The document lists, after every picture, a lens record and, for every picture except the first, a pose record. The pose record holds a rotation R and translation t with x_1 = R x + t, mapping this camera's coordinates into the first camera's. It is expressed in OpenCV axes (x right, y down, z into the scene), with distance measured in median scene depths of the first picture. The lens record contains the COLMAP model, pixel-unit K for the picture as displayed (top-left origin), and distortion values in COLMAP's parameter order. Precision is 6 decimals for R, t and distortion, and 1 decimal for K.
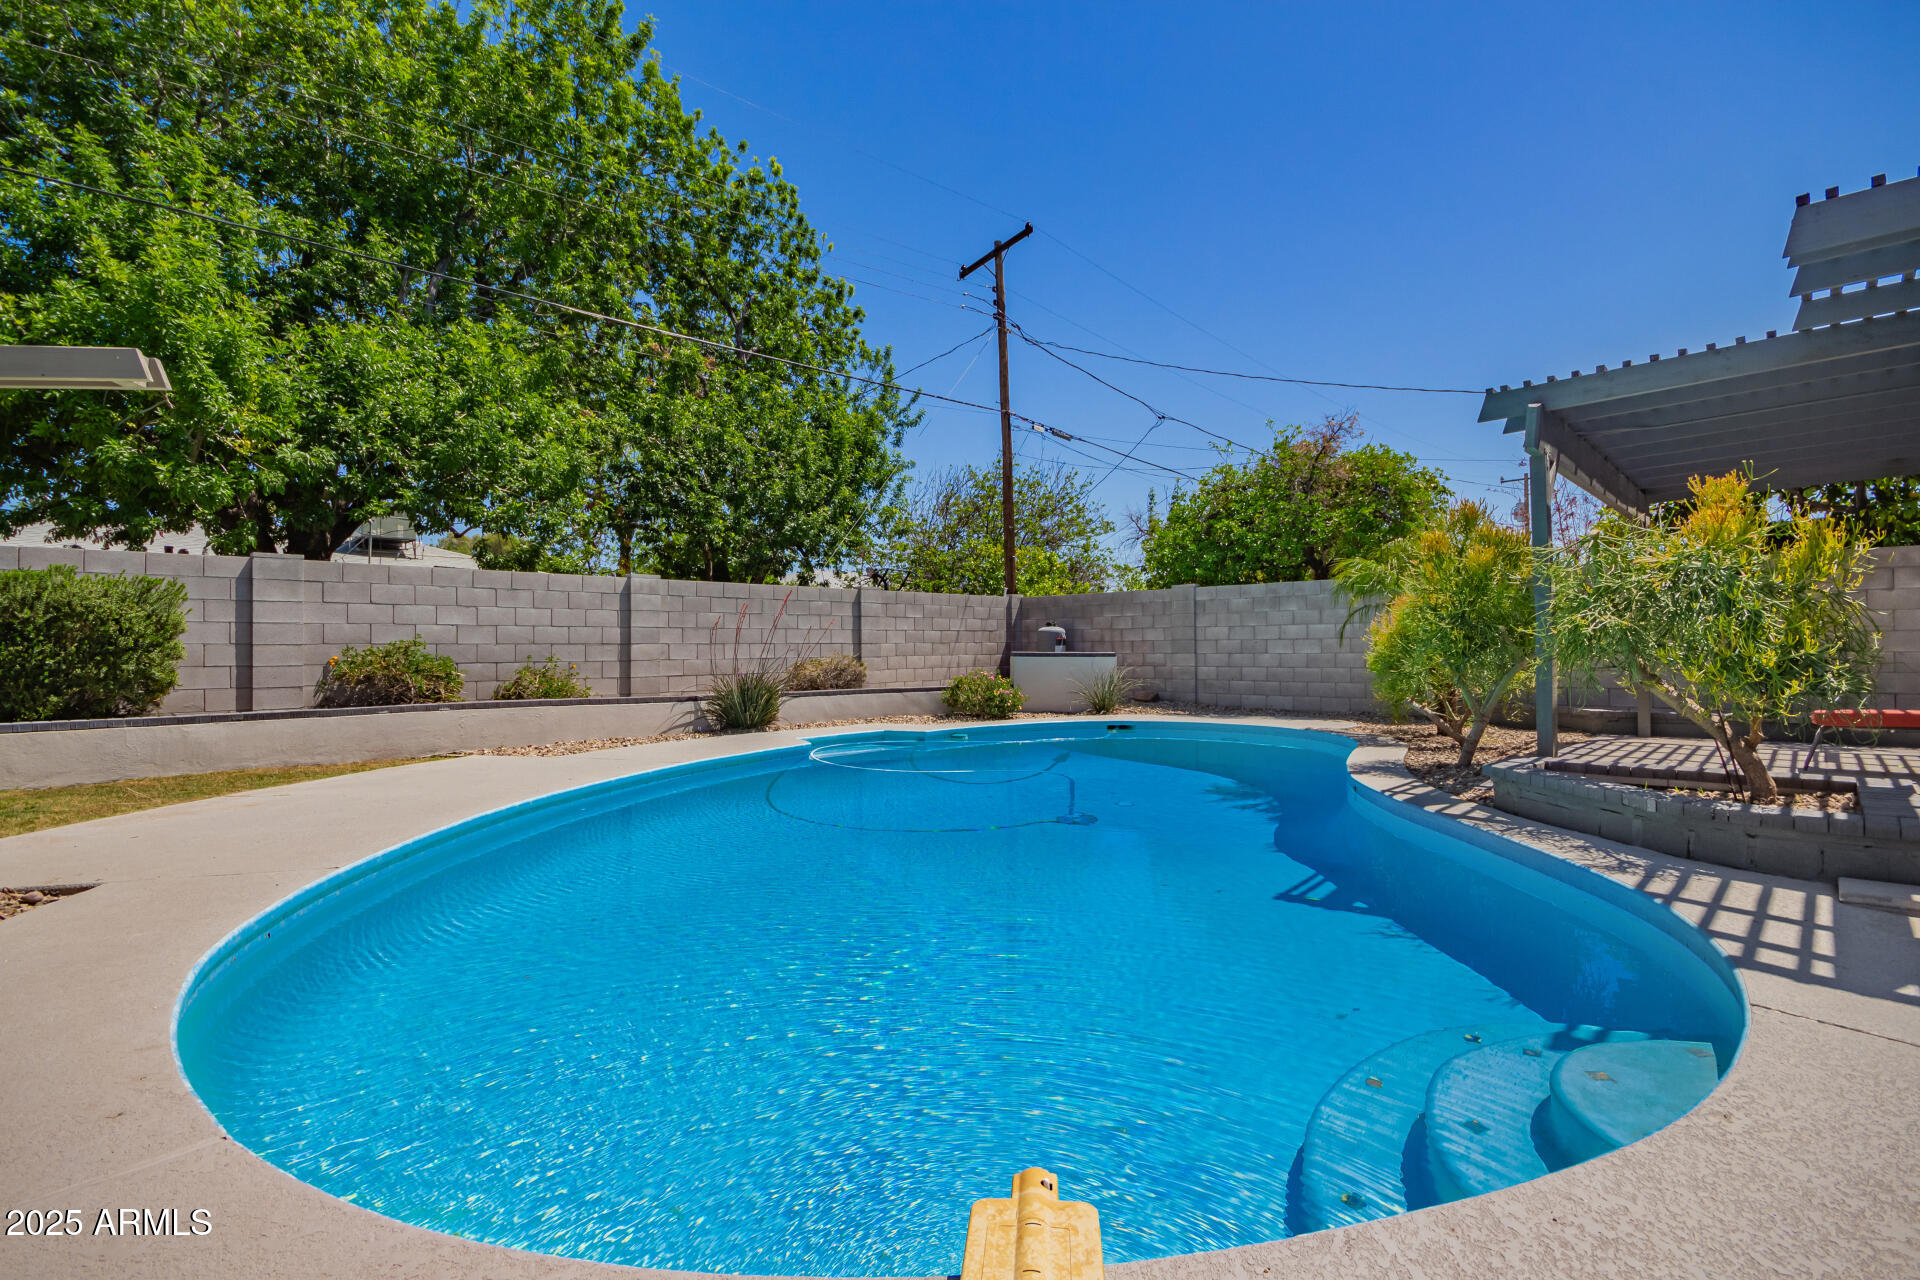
lens RADIAL K [[940.6, 0, 961.0], [0, 940.6, 640.8], [0, 0, 1]] dist [0.006719, 0.001177]
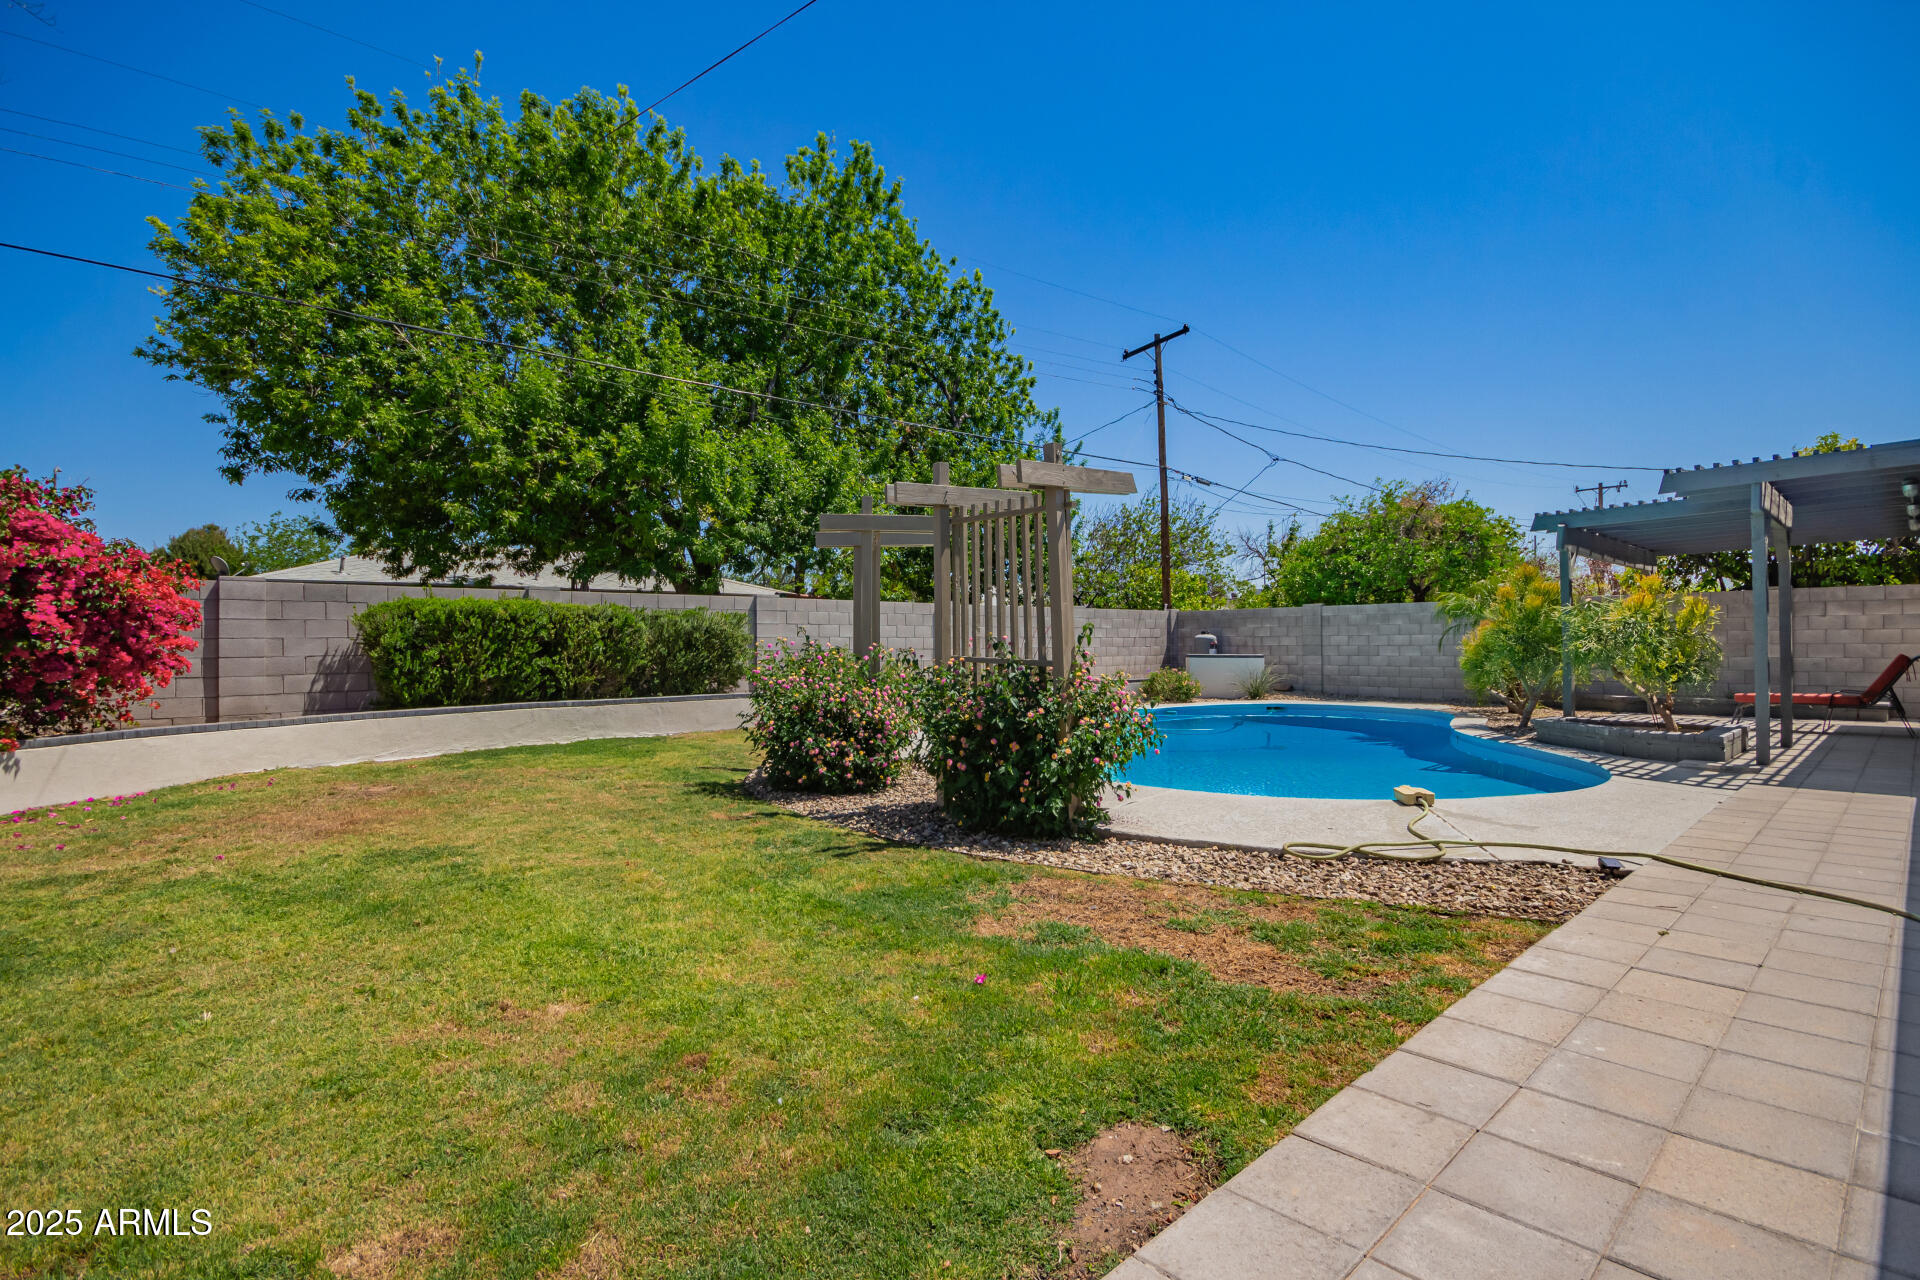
lens RADIAL K [[940.6, 0, 957.9], [0, 940.6, 641.5], [0, 0, 1]] dist [0.006719, 0.001177]
pose [[0.997930, 0.002070, -0.064270, -0.175874], [-0.001744, 0.999985, 0.005134, -0.012099], [0.064279, -0.005011, 0.997919, -0.357751]]
